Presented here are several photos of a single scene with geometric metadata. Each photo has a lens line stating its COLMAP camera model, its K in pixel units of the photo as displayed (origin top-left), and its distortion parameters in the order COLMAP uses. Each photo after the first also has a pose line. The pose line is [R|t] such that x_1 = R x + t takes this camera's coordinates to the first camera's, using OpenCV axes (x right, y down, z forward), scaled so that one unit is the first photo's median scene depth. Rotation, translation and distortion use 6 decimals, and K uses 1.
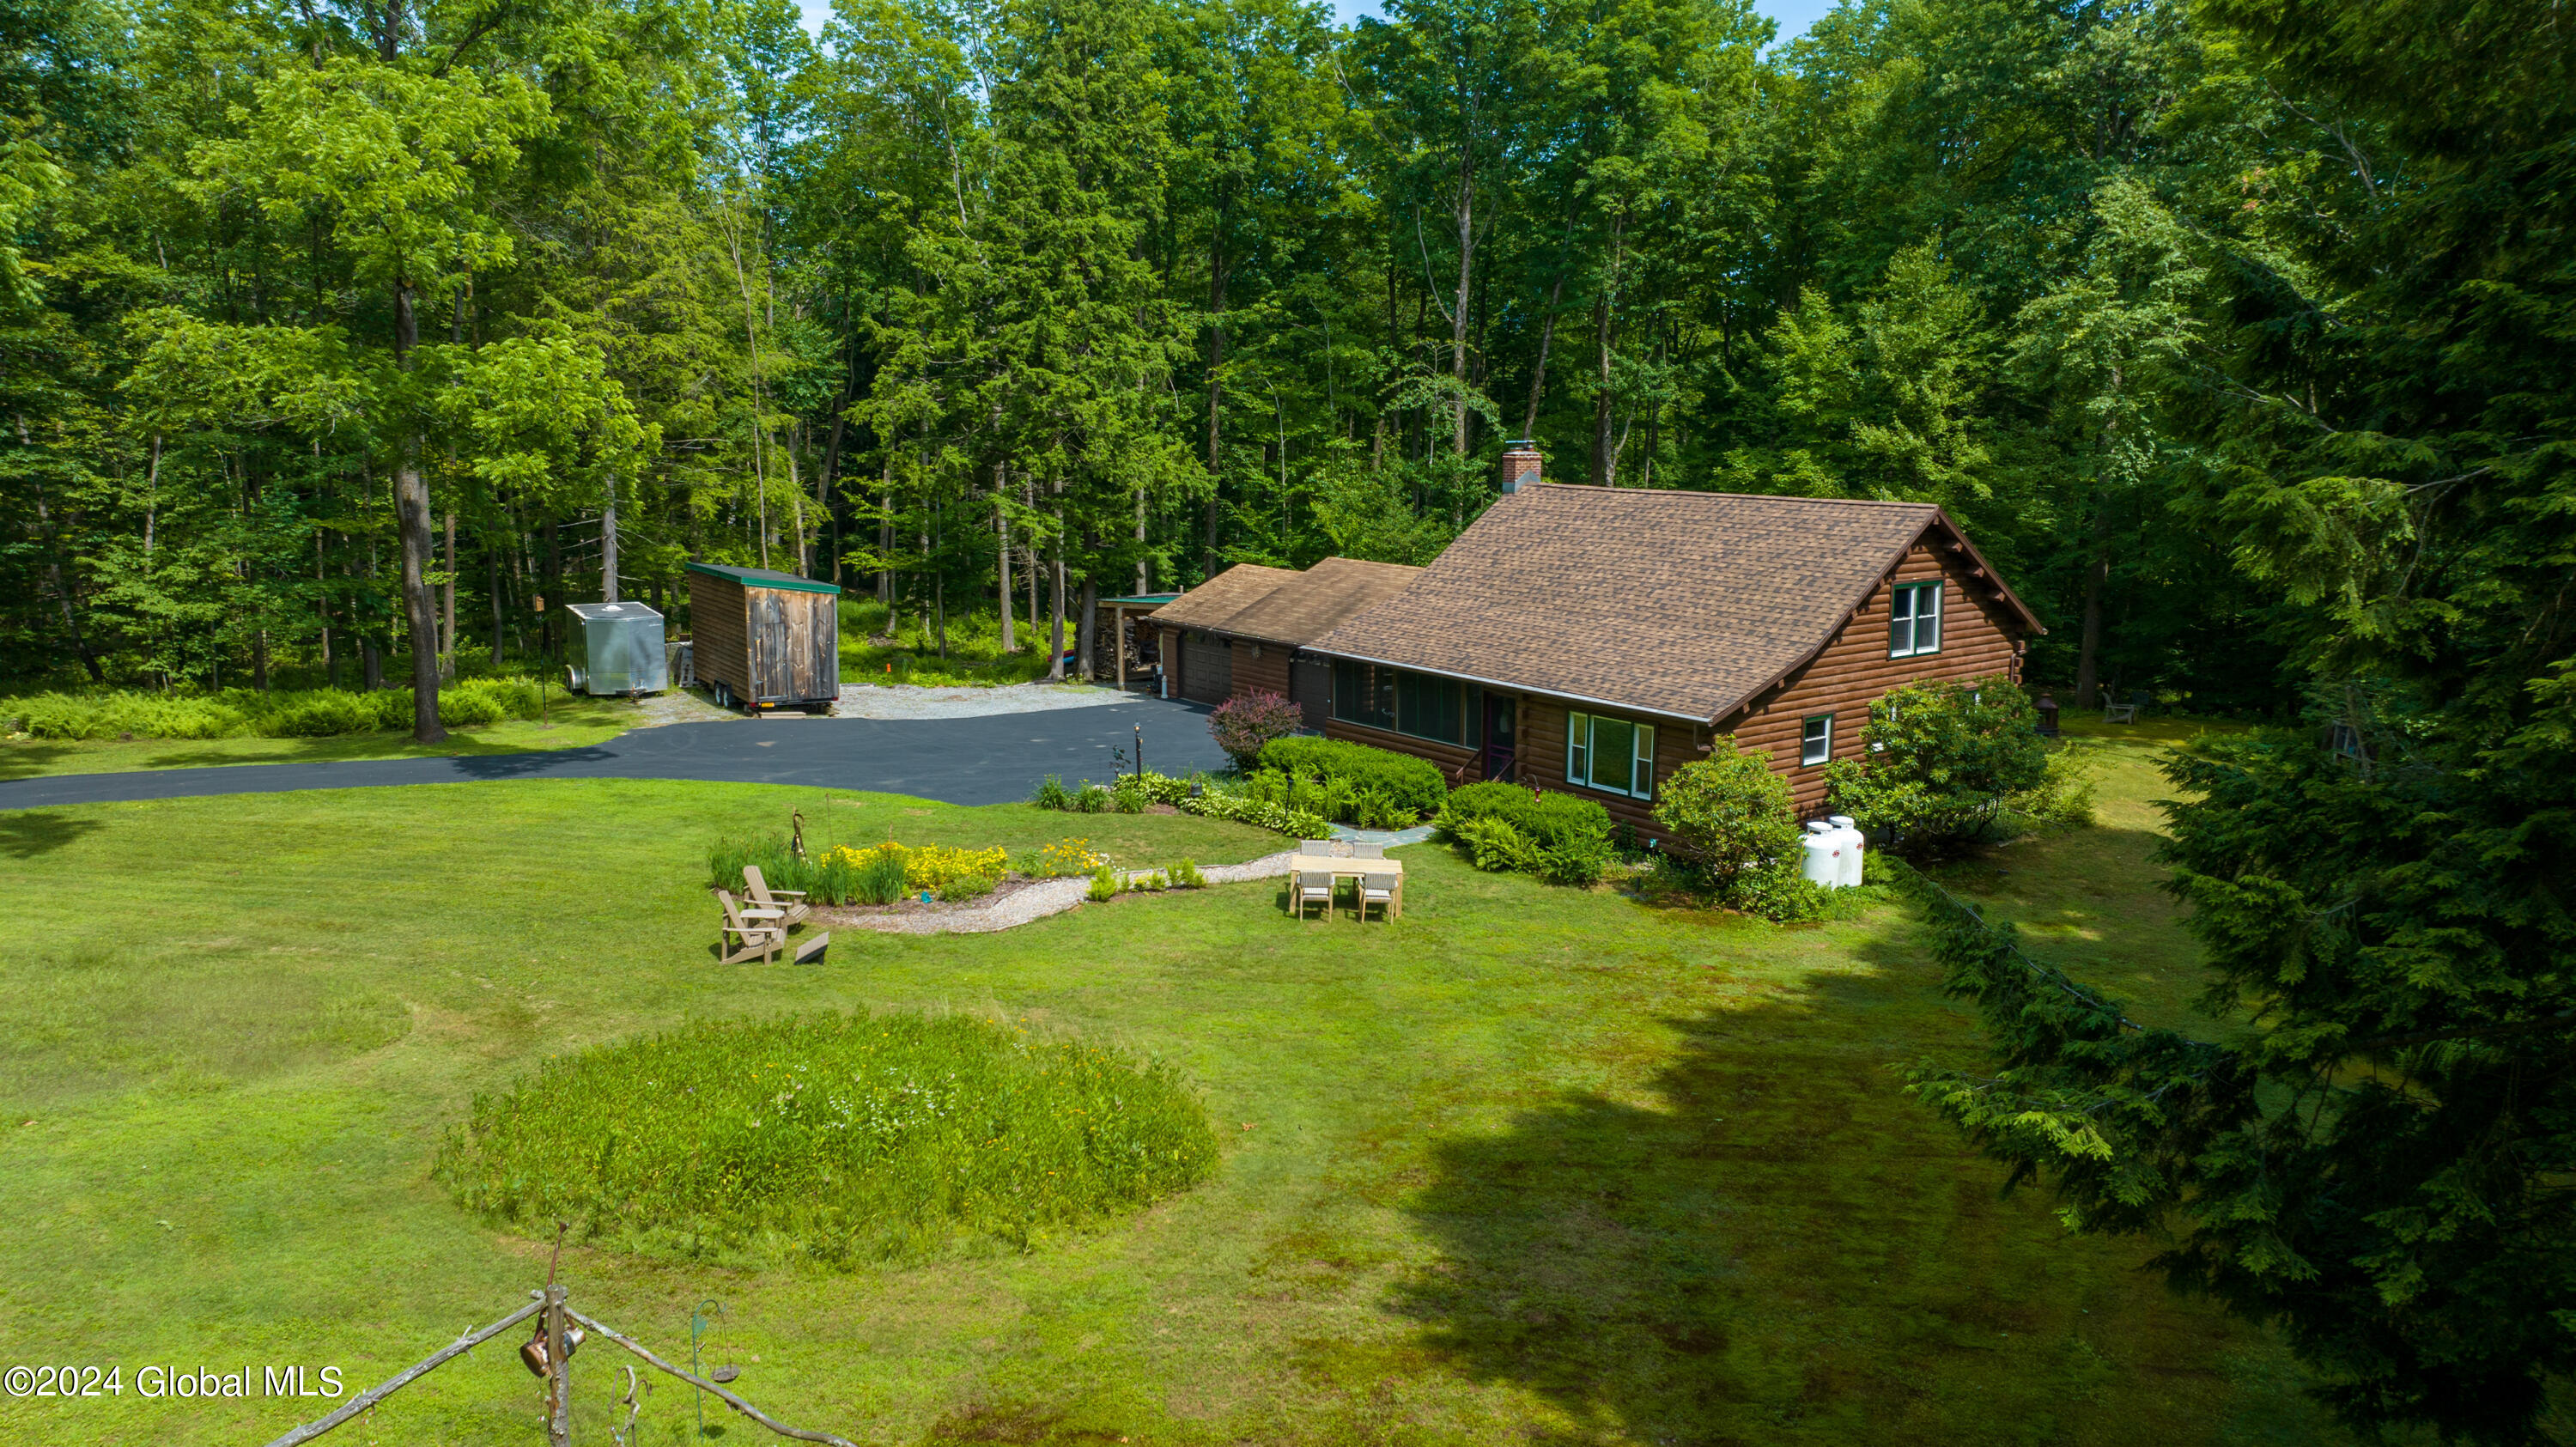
lens RADIAL K [[1785.7, 0, 1321.6], [0, 1785.7, 675.2], [0, 0, 1]] dist [0.000810, -0.032807]
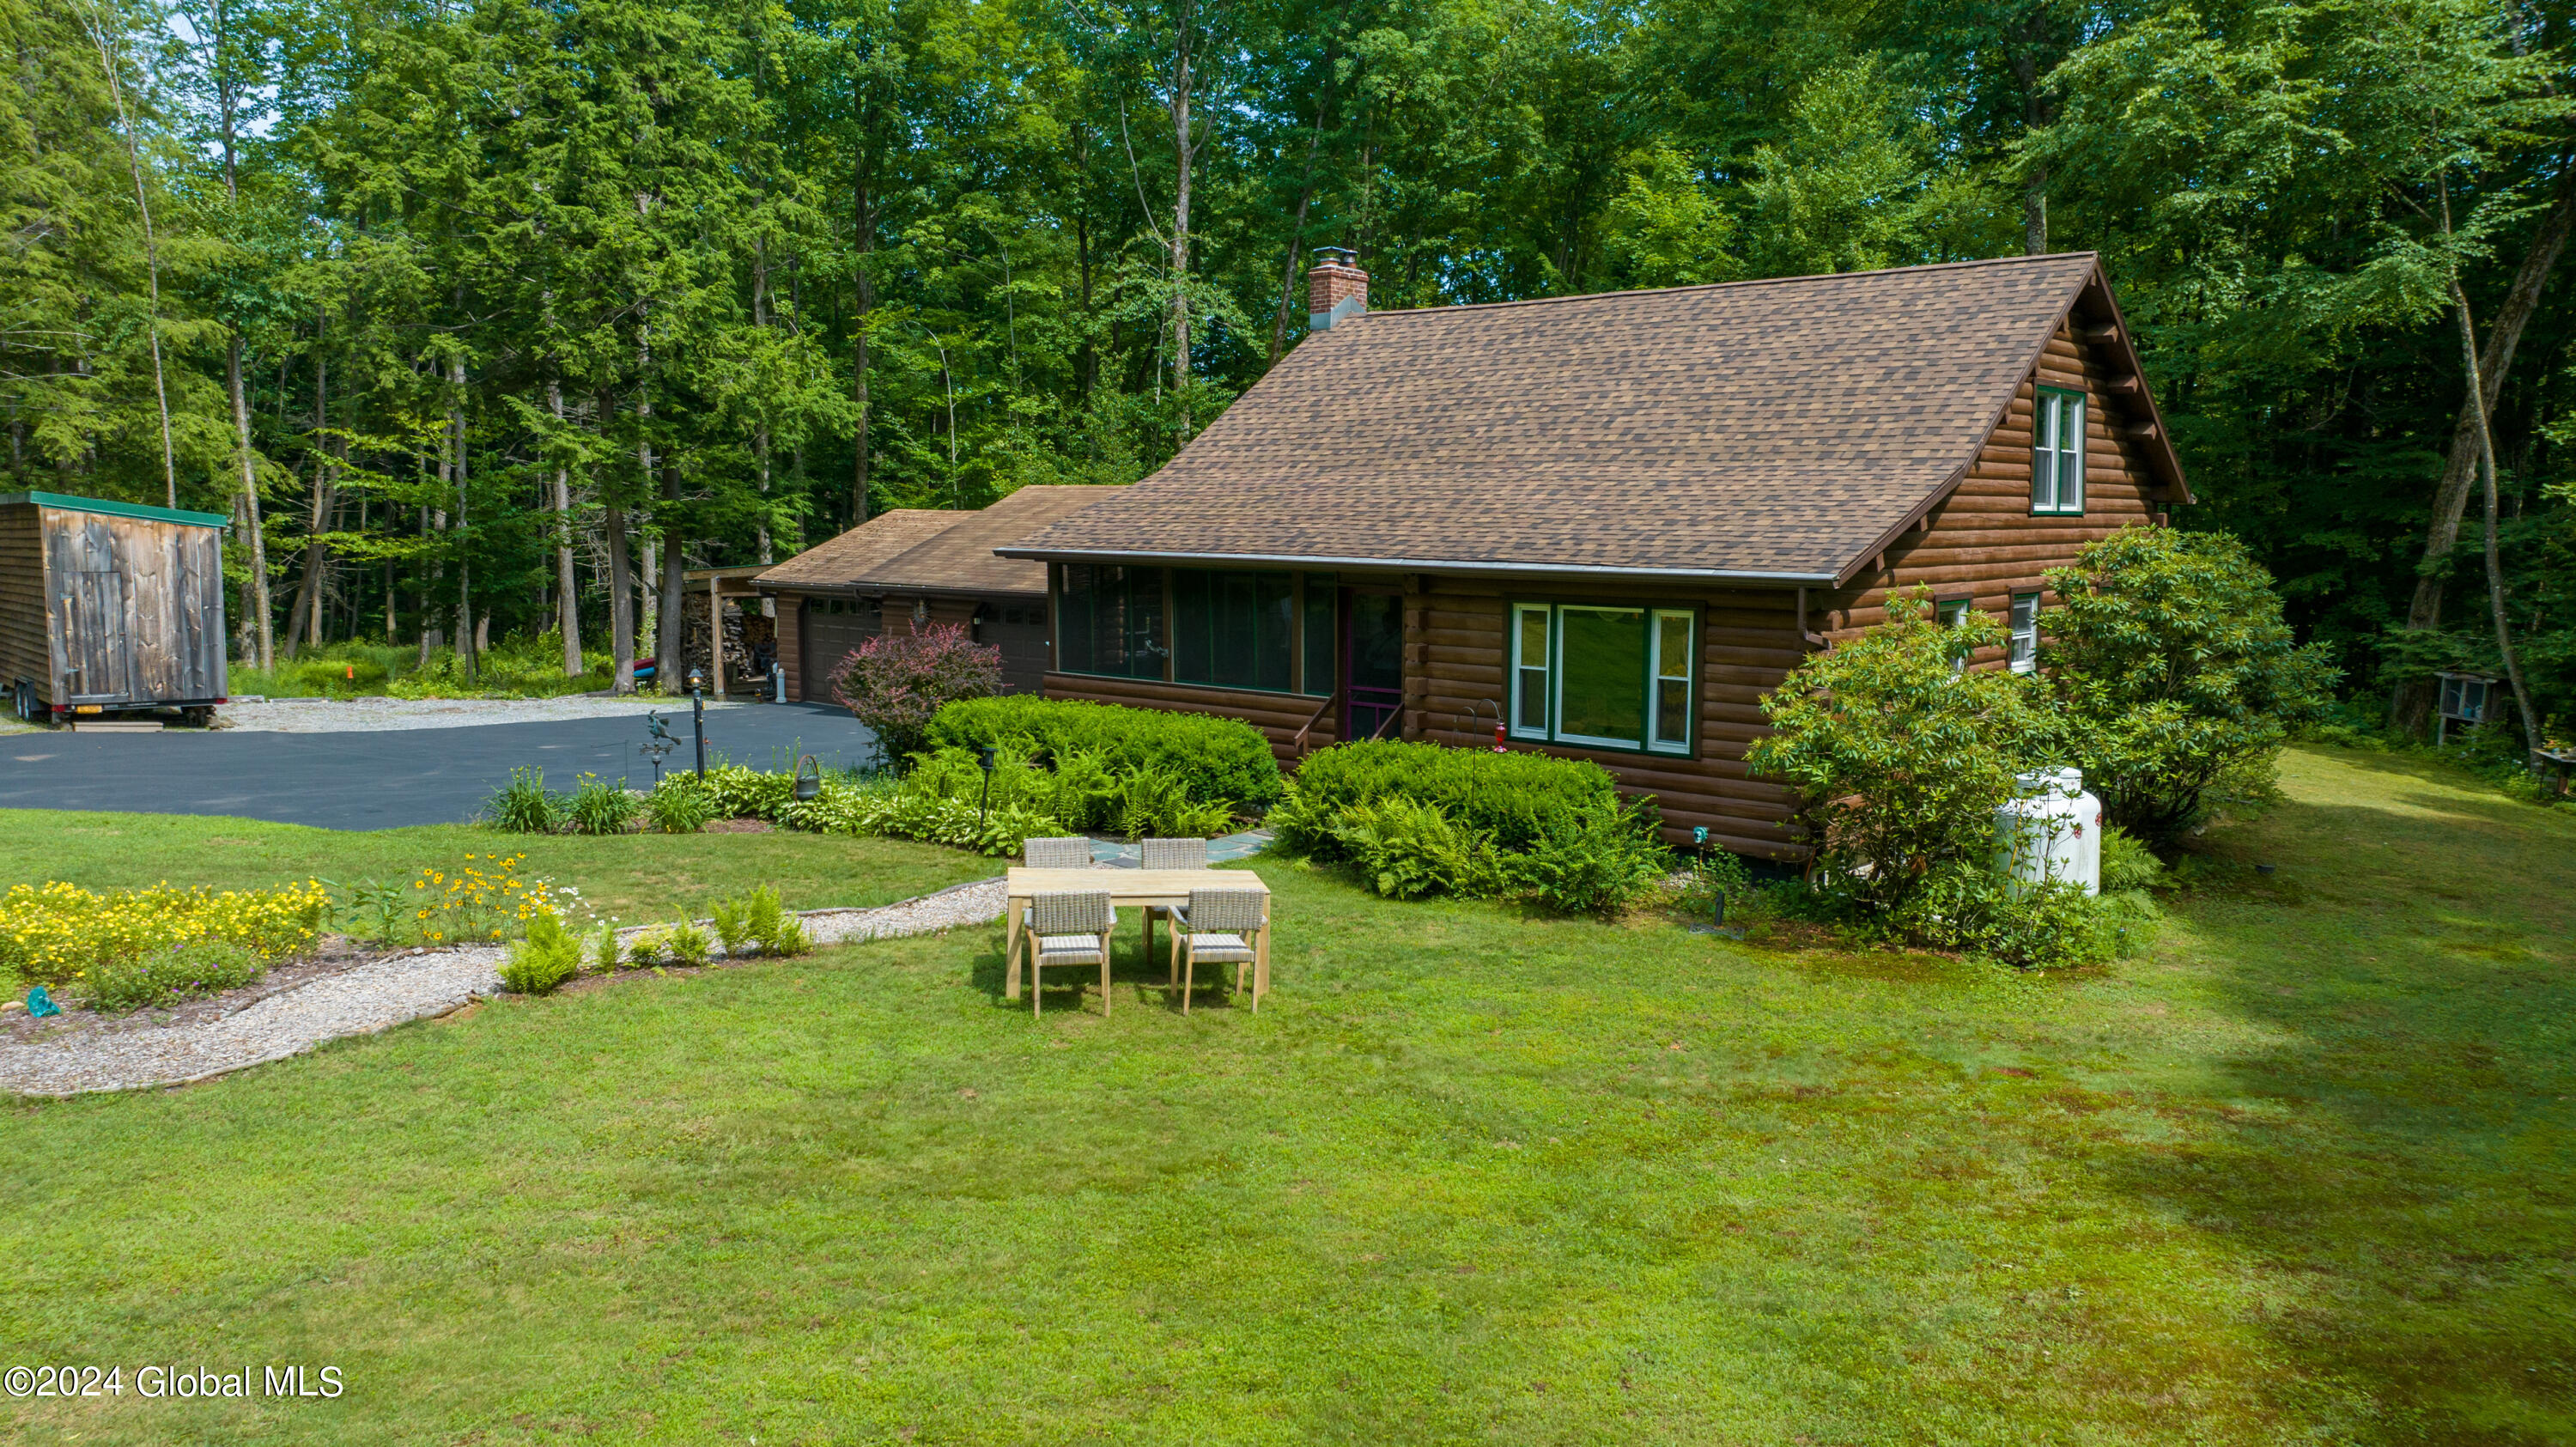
lens RADIAL K [[1790.1, 0, 1295.5], [0, 1790.1, 722.5], [0, 0, 1]] dist [-0.001950, -0.035797]
pose [[0.985725, -0.025784, 0.166379, -0.015656], [0.030880, 0.999128, -0.028118, 0.066388], [-0.165509, 0.032855, 0.985661, 0.462077]]
